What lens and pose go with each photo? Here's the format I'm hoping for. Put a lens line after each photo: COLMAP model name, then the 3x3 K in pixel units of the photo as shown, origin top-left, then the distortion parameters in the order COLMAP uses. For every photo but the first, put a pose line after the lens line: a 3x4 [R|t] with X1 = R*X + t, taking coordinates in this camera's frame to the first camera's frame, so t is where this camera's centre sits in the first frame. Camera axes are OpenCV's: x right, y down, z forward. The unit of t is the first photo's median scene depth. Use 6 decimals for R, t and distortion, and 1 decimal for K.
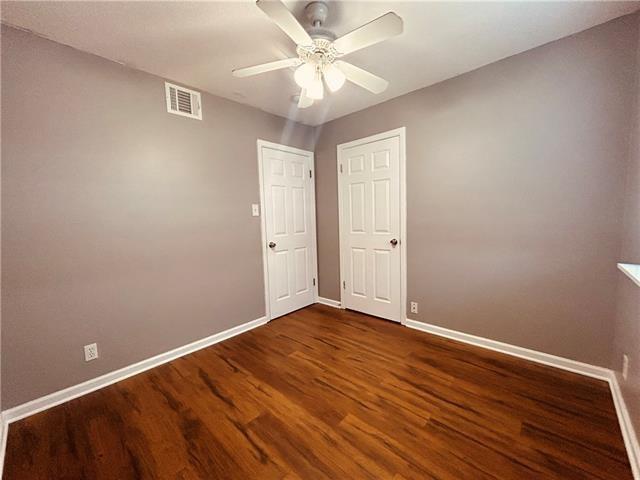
lens RADIAL K [[259.3, 0, 317.2], [0, 259.3, 239.5], [0, 0, 1]] dist [-0.006629, 0.000733]
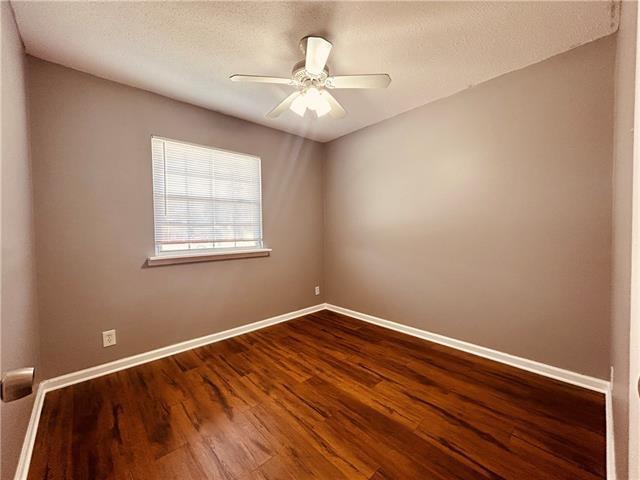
lens RADIAL K [[259.3, 0, 321.5], [0, 259.3, 237.1], [0, 0, 1]] dist [-0.006629, 0.000733]
pose [[-0.996767, 0.044620, 0.066812, -0.081373], [0.051941, 0.992328, 0.112196, -0.137074], [-0.061293, 0.115304, -0.991437, 2.013489]]
